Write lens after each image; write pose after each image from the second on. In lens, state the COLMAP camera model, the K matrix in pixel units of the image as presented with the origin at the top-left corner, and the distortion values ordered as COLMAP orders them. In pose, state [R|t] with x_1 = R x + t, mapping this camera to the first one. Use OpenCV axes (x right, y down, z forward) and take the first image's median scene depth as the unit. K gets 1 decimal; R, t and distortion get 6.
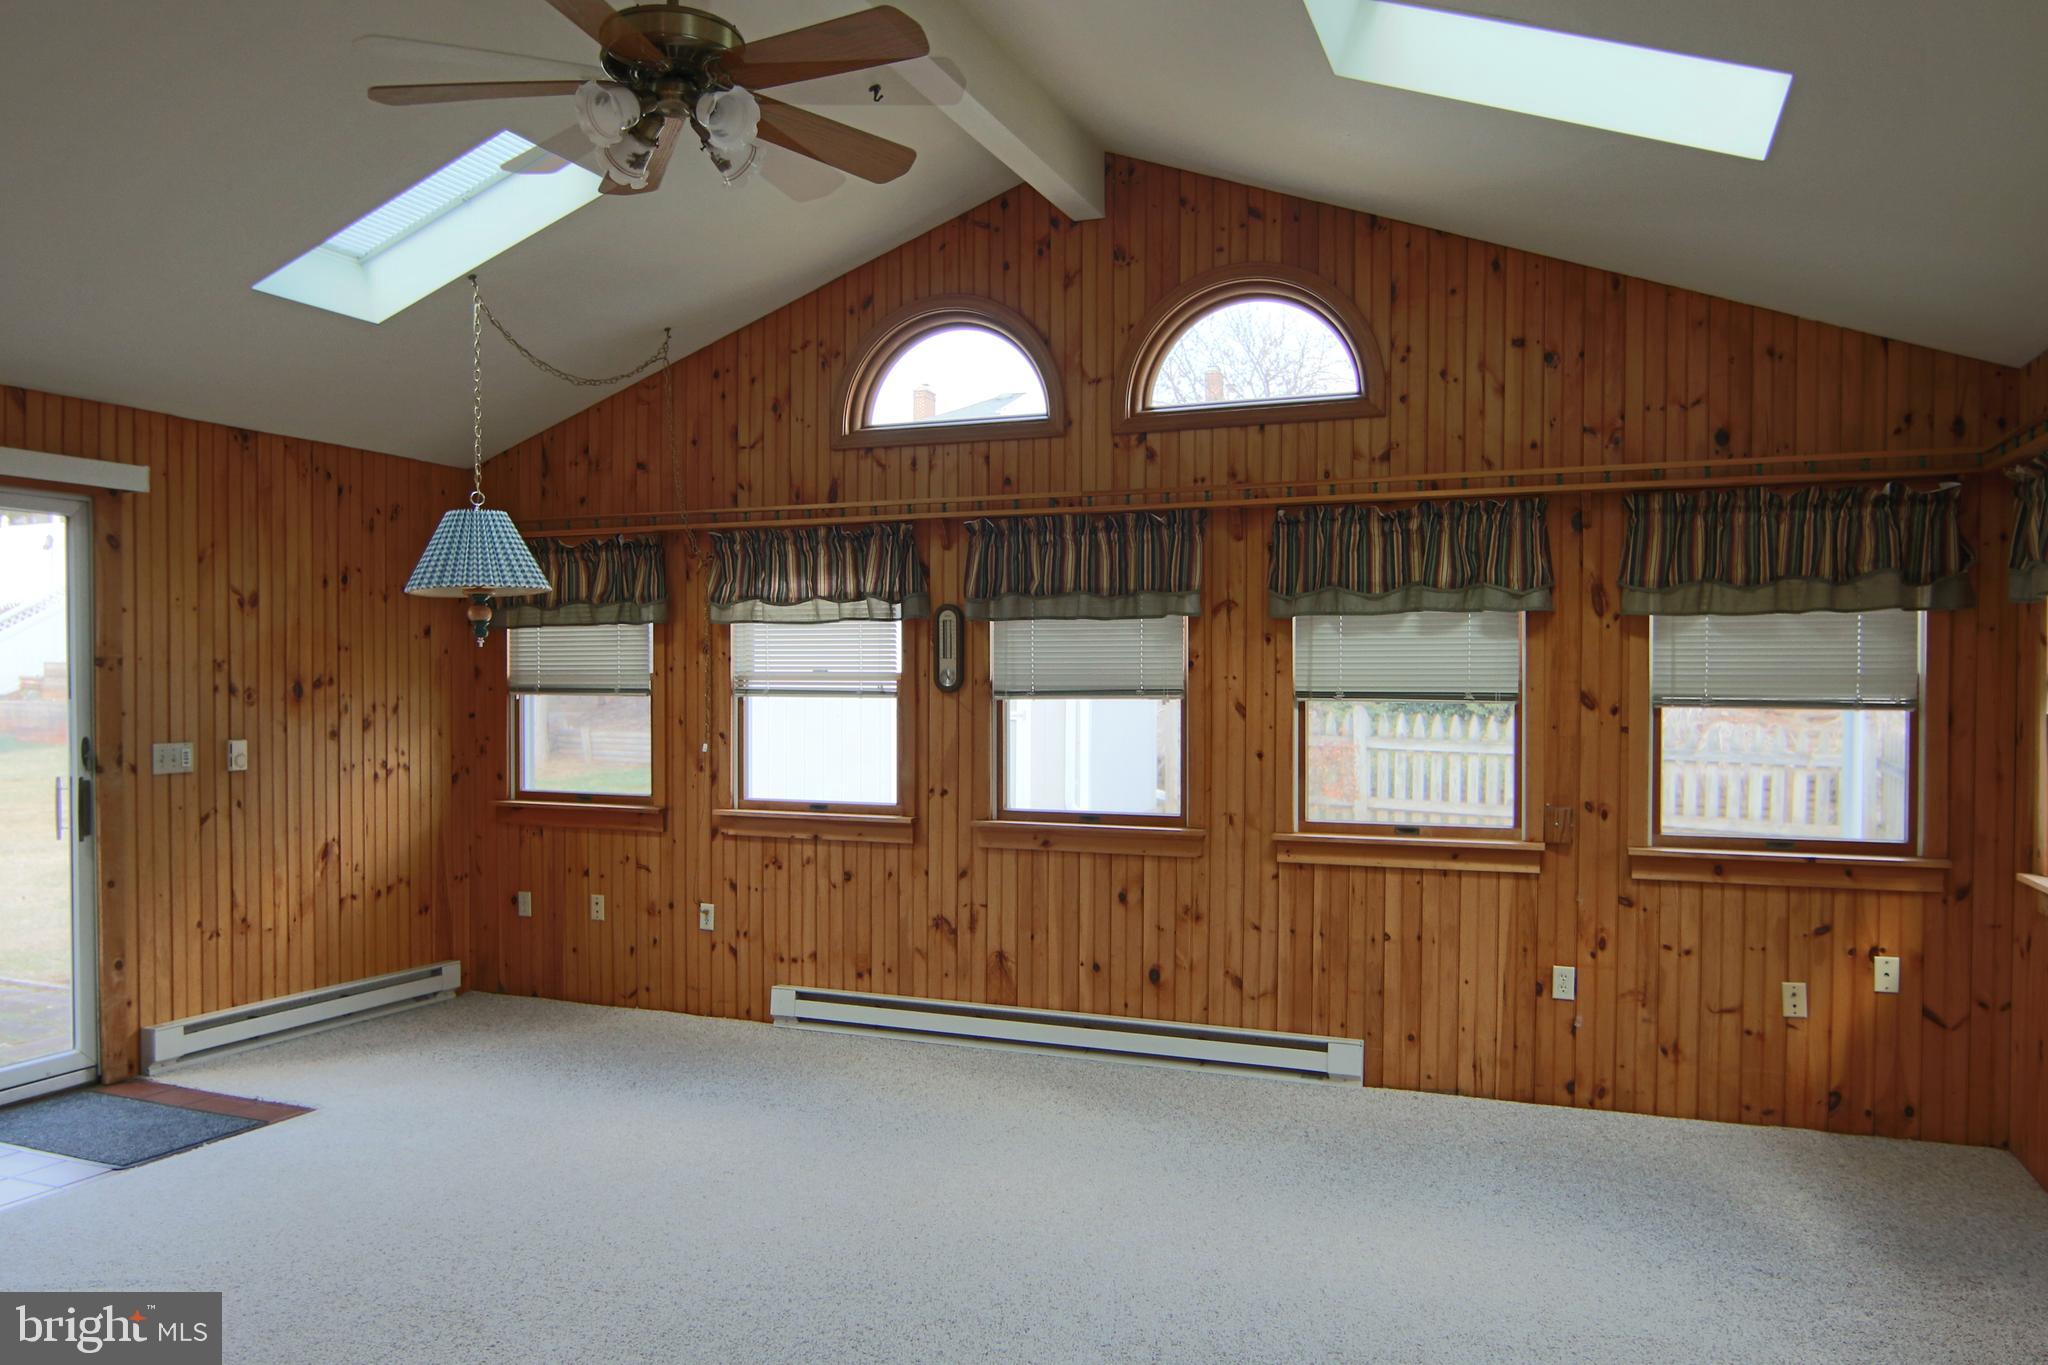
lens RADIAL K [[1454.4, 0, 1019.1], [0, 1454.4, 697.7], [0, 0, 1]] dist [-0.009352, 0.001673]
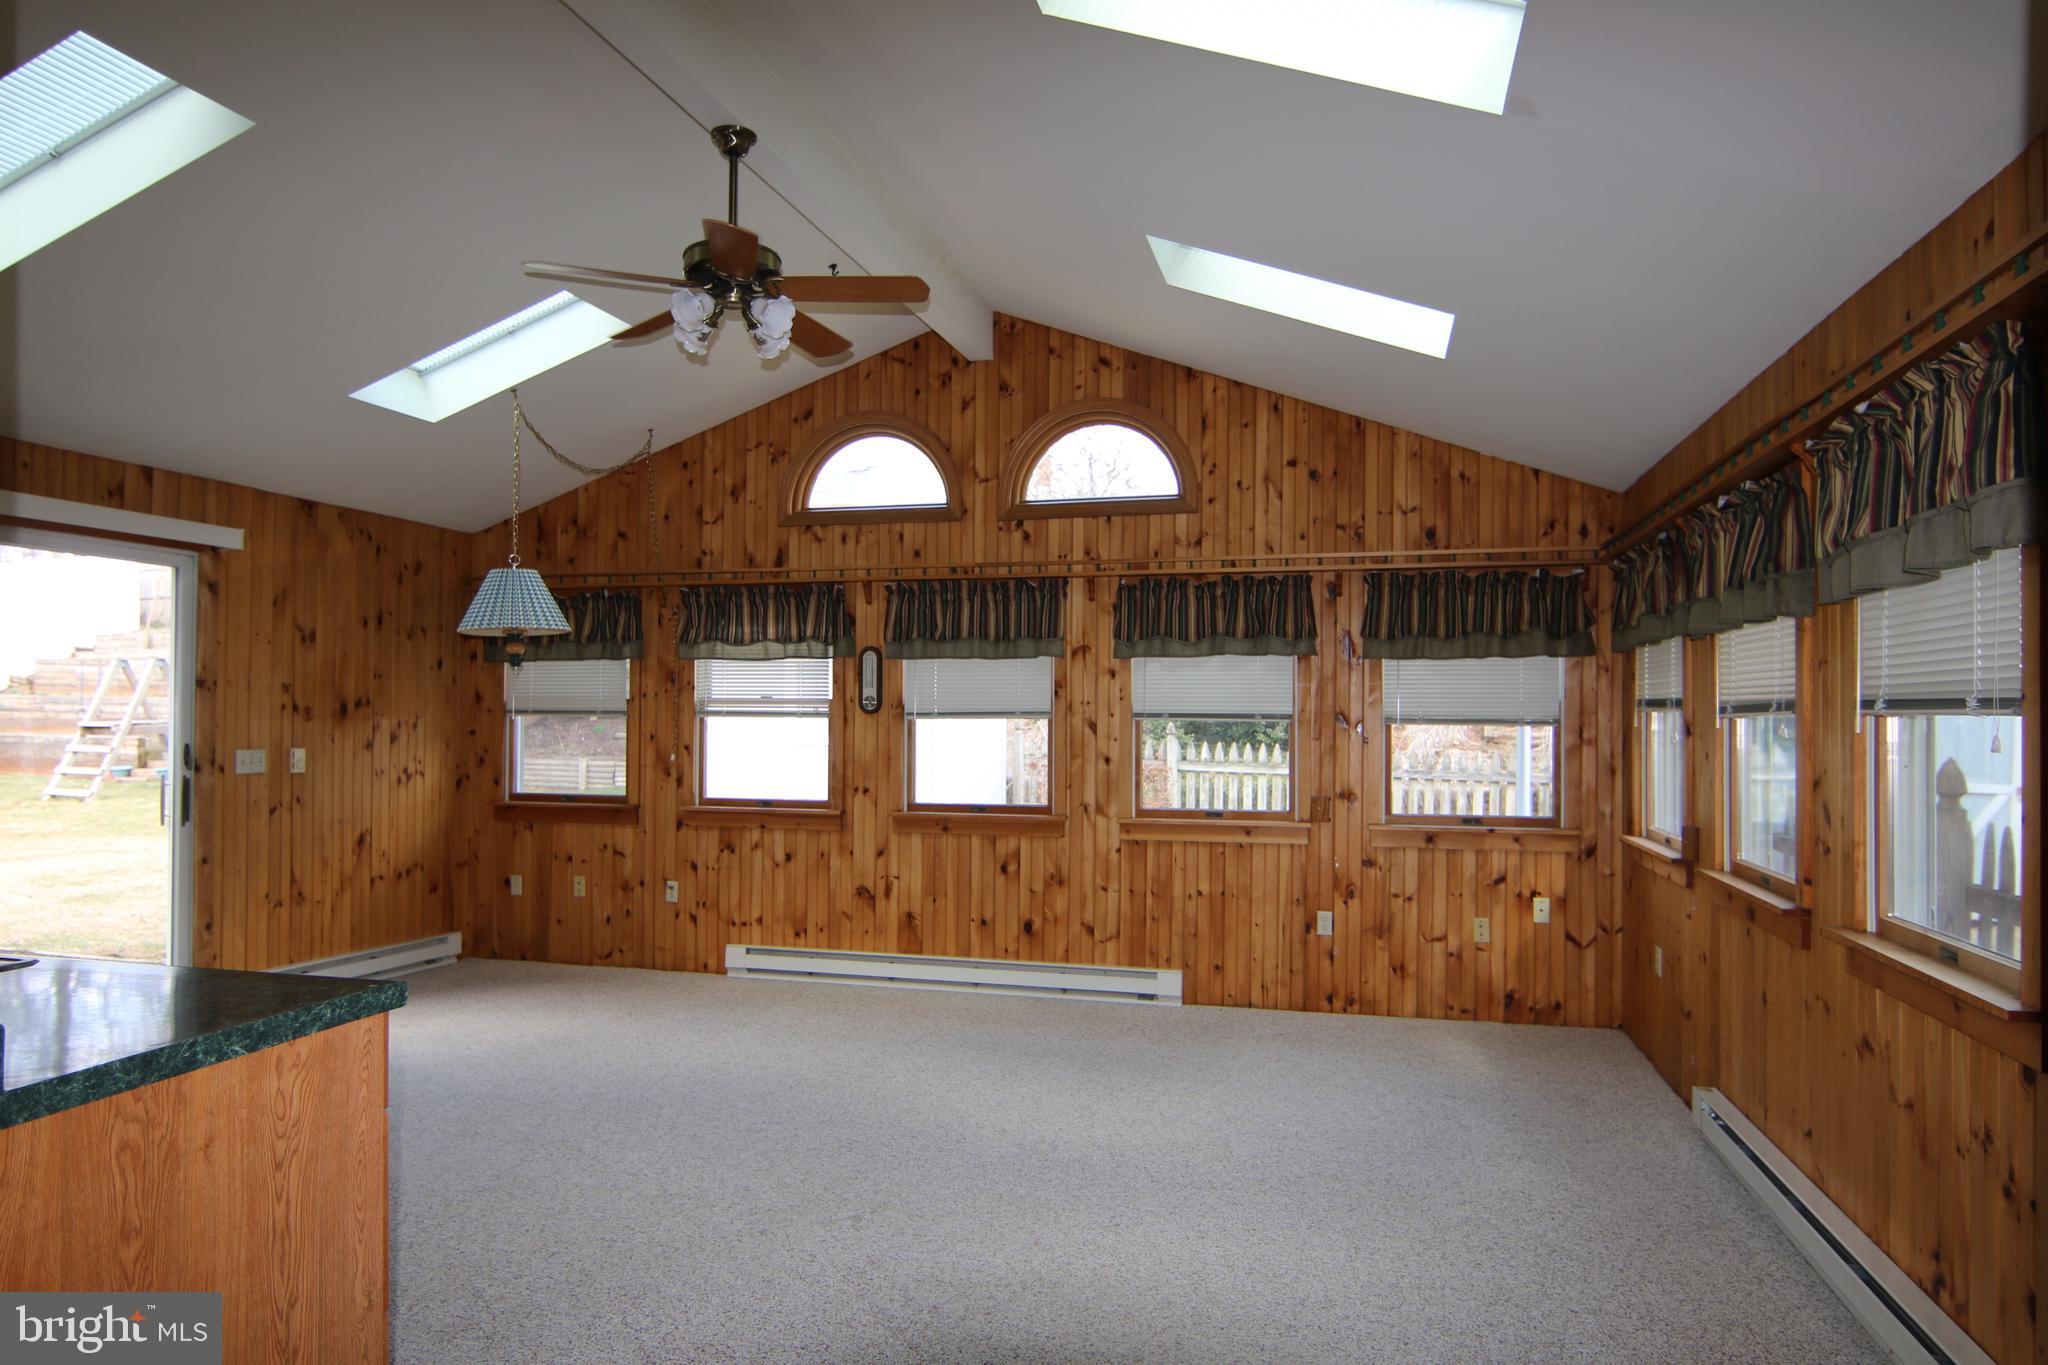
lens RADIAL K [[1299.3, 0, 1020.7], [0, 1299.3, 691.4], [0, 0, 1]] dist [-0.018089, 0.004694]
pose [[0.992943, 0.007375, 0.118363, -0.056470], [-0.003231, 0.999376, -0.035160, 0.018138], [-0.118549, 0.034530, 0.992348, -0.185846]]
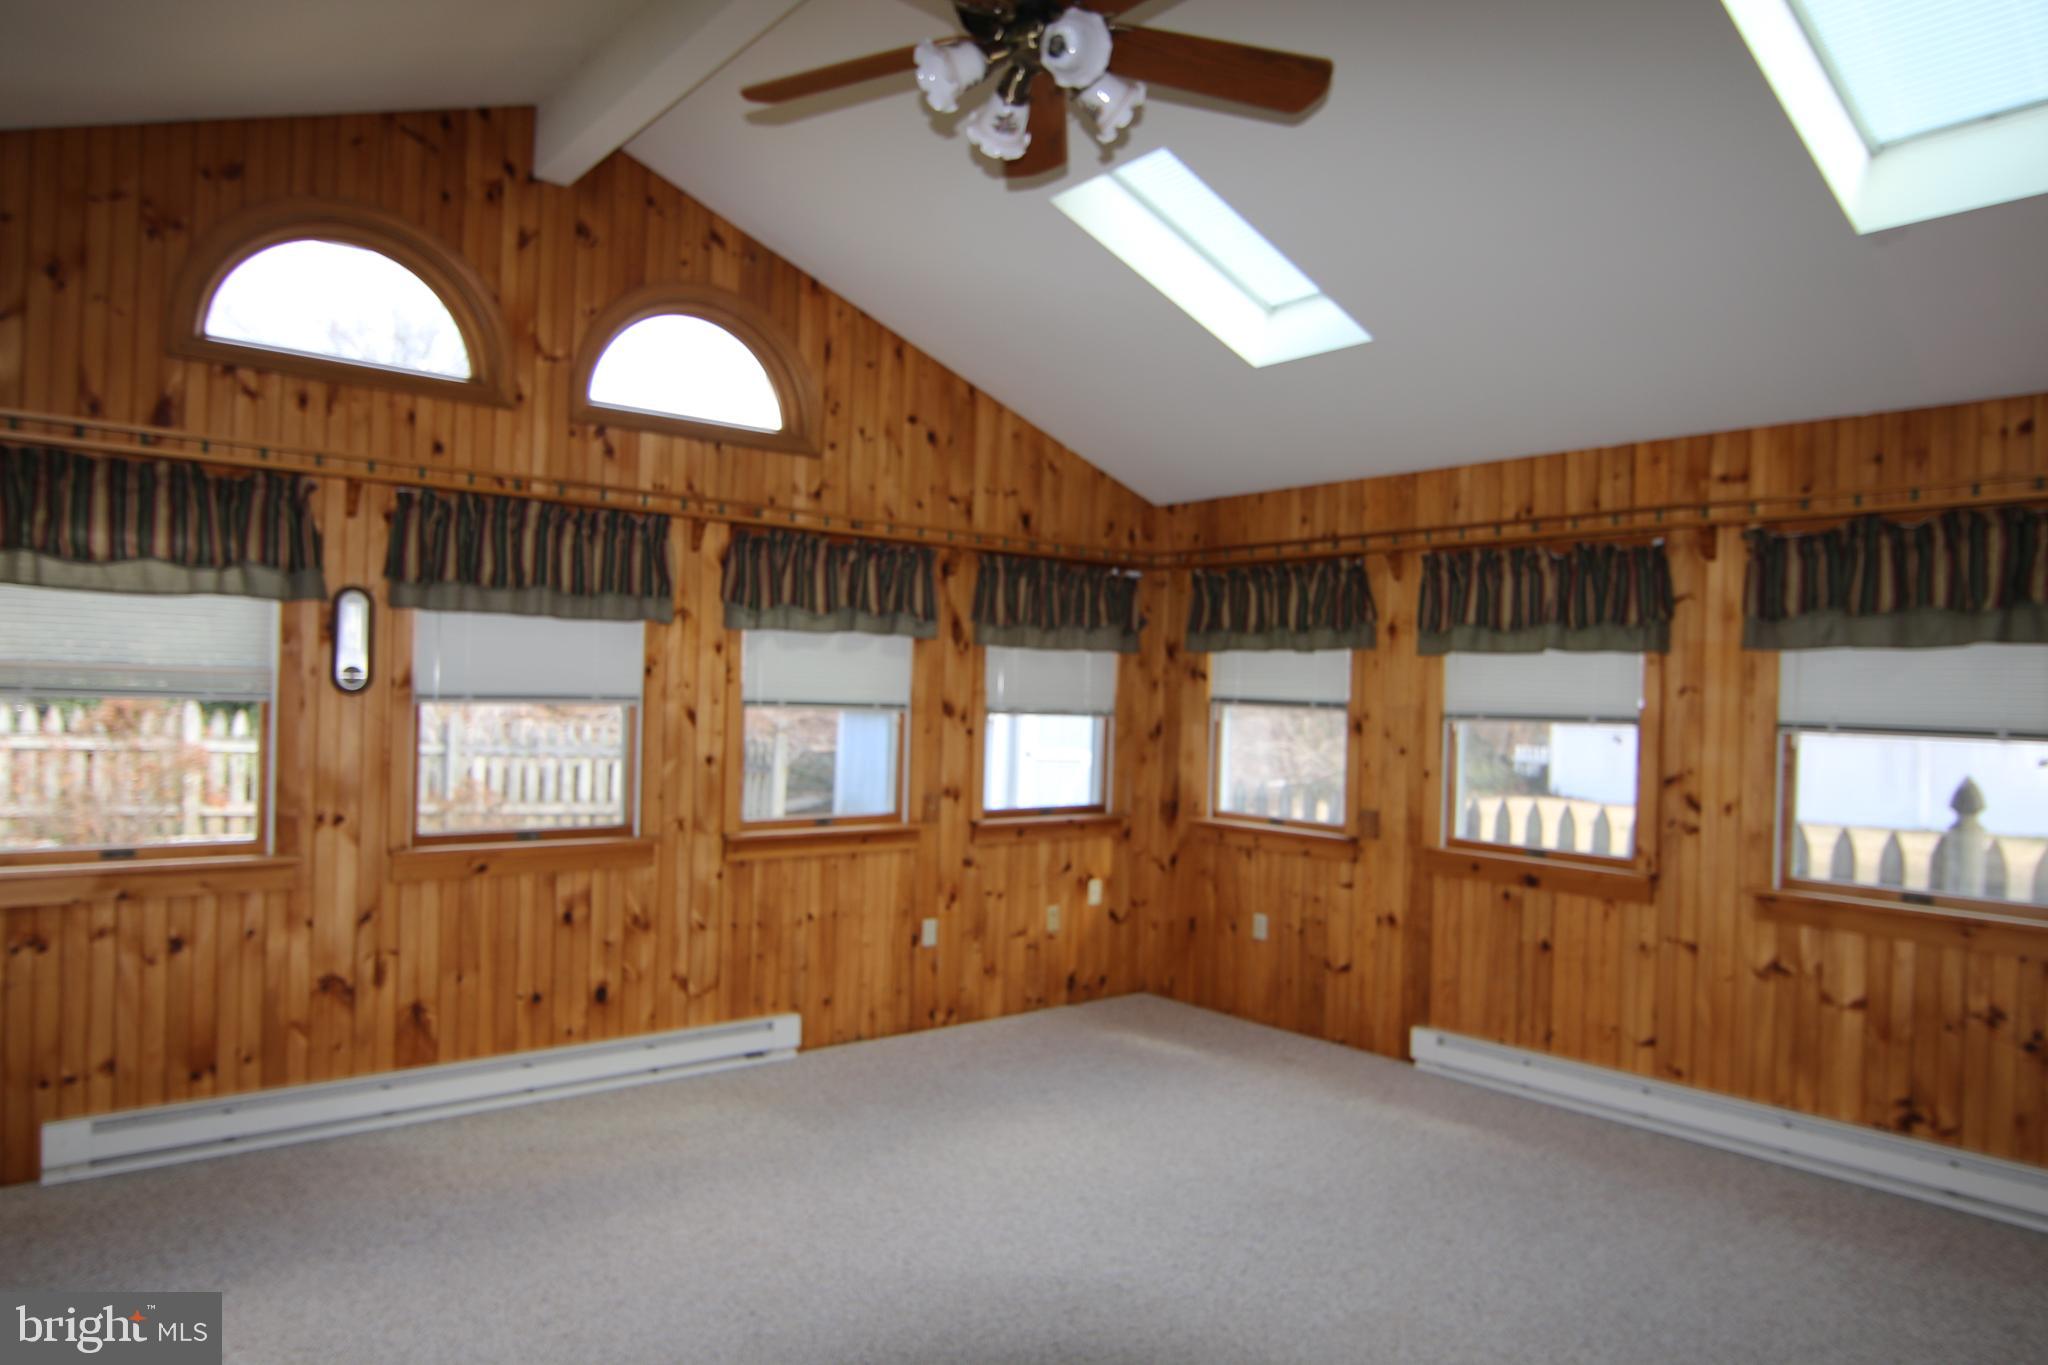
lens RADIAL K [[1299.3, 0, 1020.7], [0, 1299.3, 691.4], [0, 0, 1]] dist [-0.018089, 0.004694]
pose [[0.482109, 0.015525, 0.875974, -0.534790], [-0.012917, 0.999860, -0.010612, -0.002543], [-0.876016, -0.006199, 0.482242, 0.355327]]
